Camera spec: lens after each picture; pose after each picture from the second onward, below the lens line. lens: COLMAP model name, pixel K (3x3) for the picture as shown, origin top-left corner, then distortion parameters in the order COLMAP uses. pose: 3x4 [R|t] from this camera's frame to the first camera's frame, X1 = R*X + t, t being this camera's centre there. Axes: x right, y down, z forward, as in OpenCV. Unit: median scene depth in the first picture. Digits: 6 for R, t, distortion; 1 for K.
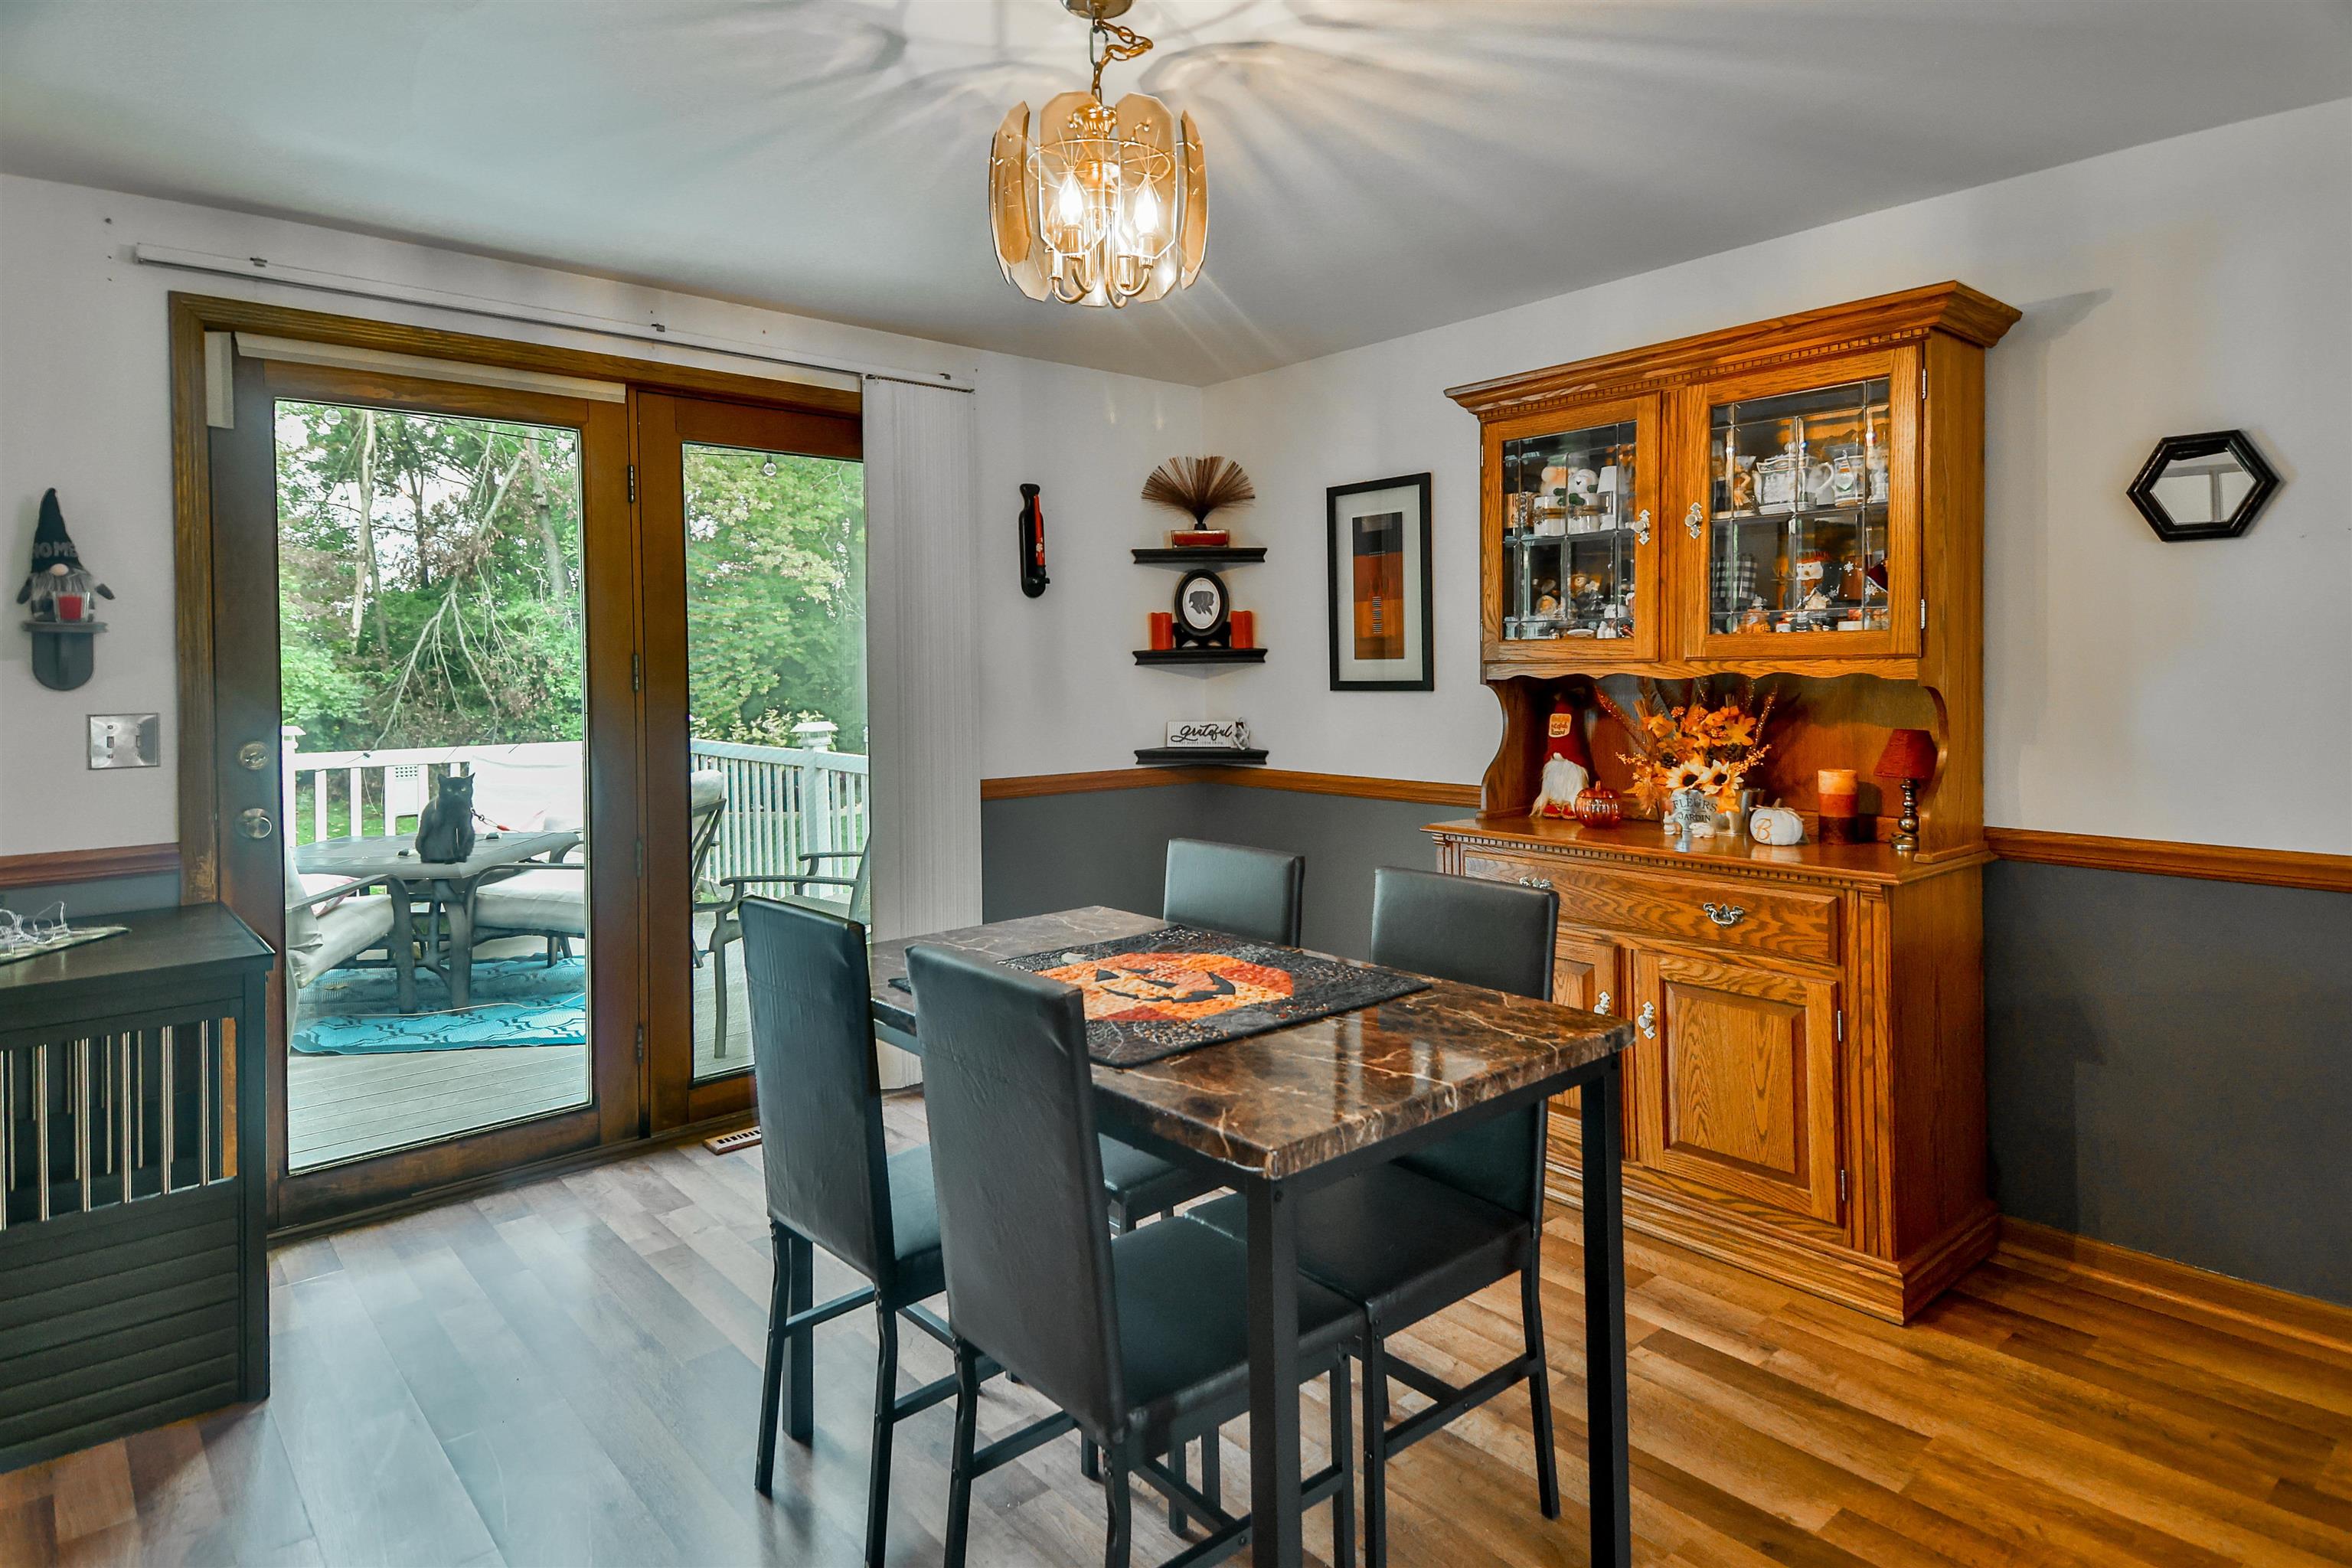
lens RADIAL K [[1292.7, 0, 1185.1], [0, 1292.7, 717.8], [0, 0, 1]] dist [0.040976, -0.001641]
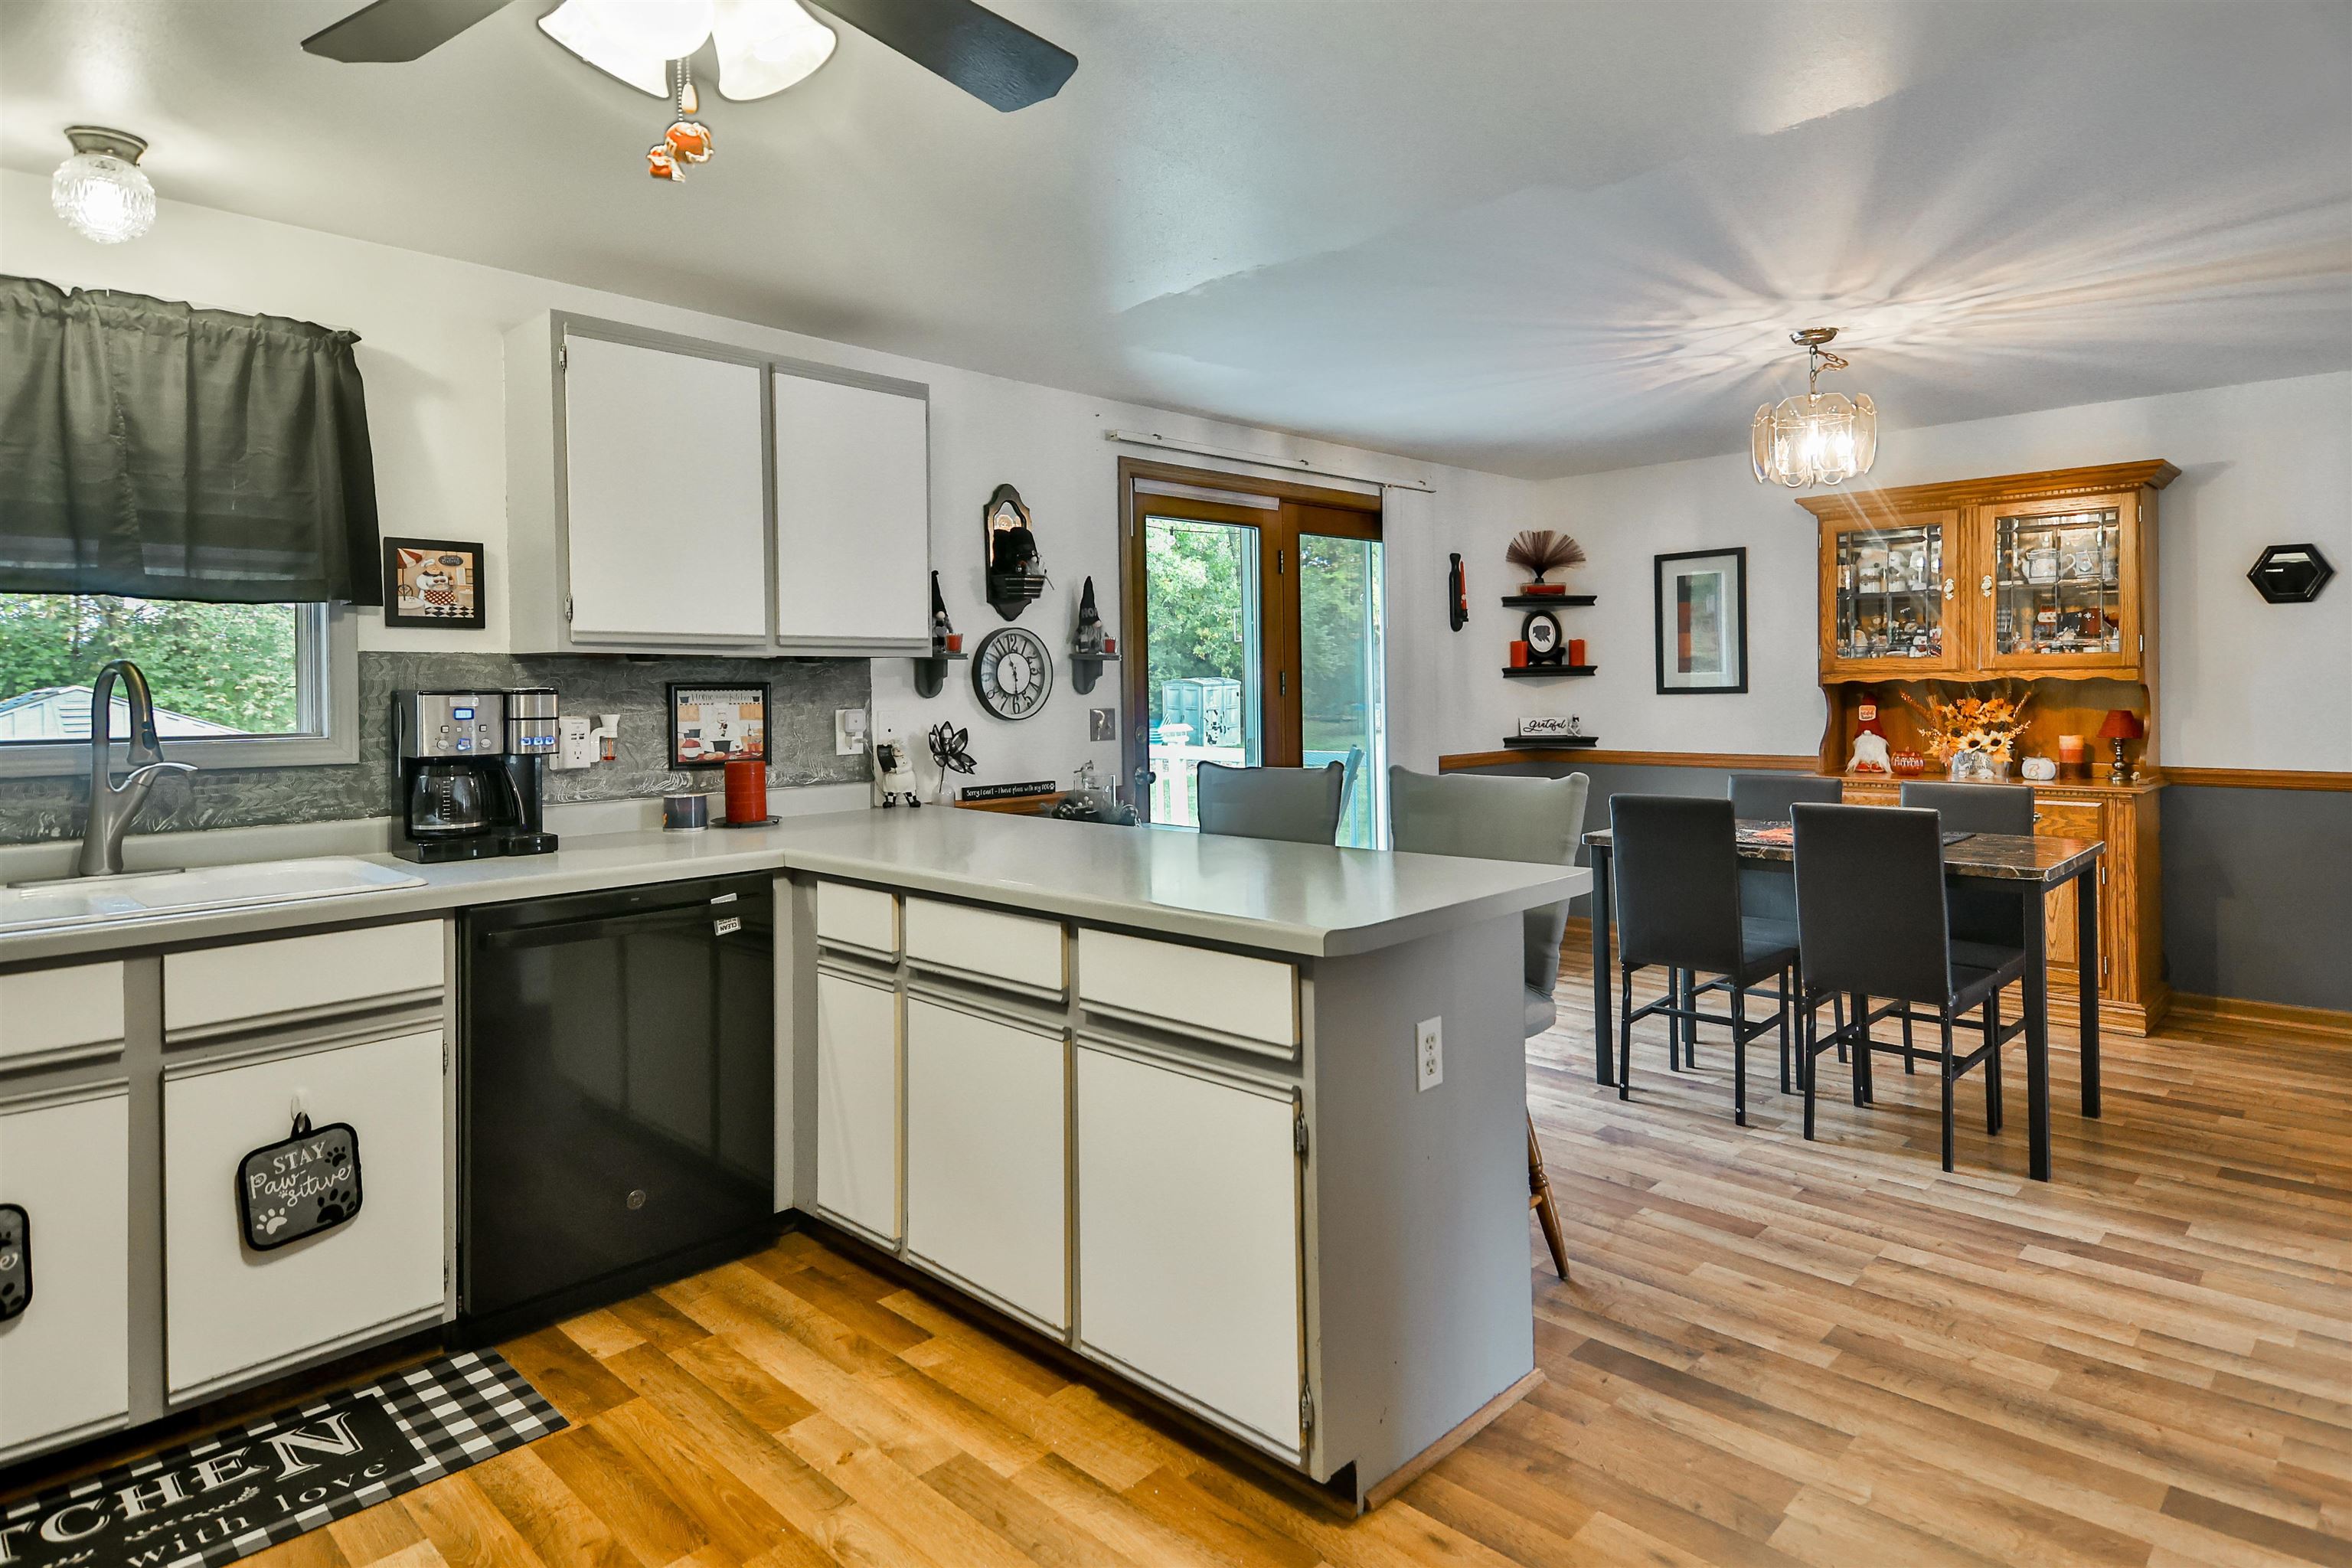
lens RADIAL K [[1257.1, 0, 1181.5], [0, 1257.1, 739.6], [0, 0, 1]] dist [0.070043, -0.055100]
pose [[0.997547, -0.009451, 0.069353, -0.668290], [0.009190, 0.999949, 0.004084, 0.025099], [-0.069388, -0.003437, 0.997584, -0.500677]]
